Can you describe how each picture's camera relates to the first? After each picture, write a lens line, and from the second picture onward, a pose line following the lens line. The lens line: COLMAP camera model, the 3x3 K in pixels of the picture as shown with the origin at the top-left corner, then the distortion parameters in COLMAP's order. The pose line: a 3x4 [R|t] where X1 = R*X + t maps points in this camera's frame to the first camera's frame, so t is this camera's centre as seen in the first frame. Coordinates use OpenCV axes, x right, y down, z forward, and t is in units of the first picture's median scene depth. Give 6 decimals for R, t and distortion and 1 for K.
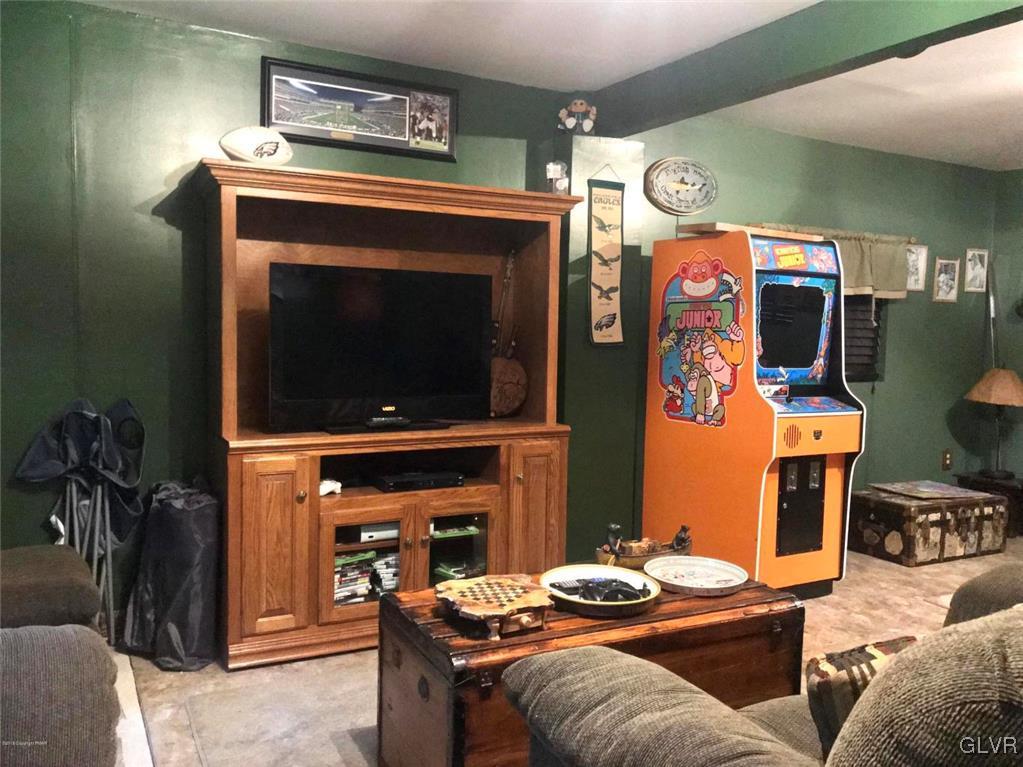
lens RADIAL K [[827.3, 0, 509.1], [0, 827.3, 376.2], [0, 0, 1]] dist [0.011280, -0.014859]
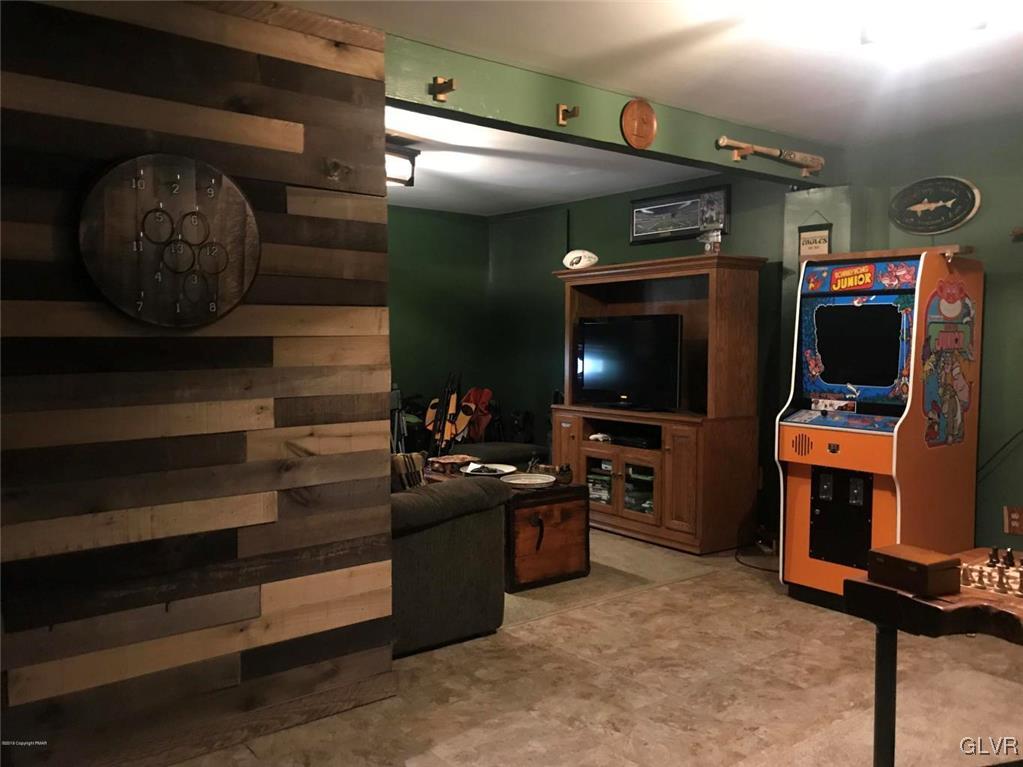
lens RADIAL K [[827.3, 0, 509.1], [0, 827.3, 376.2], [0, 0, 1]] dist [0.011280, -0.014859]
pose [[0.166560, 0.019390, -0.985841, 1.311630], [-0.064624, 0.997872, 0.008708, -0.002244], [0.983911, 0.062259, 0.167459, 0.415325]]
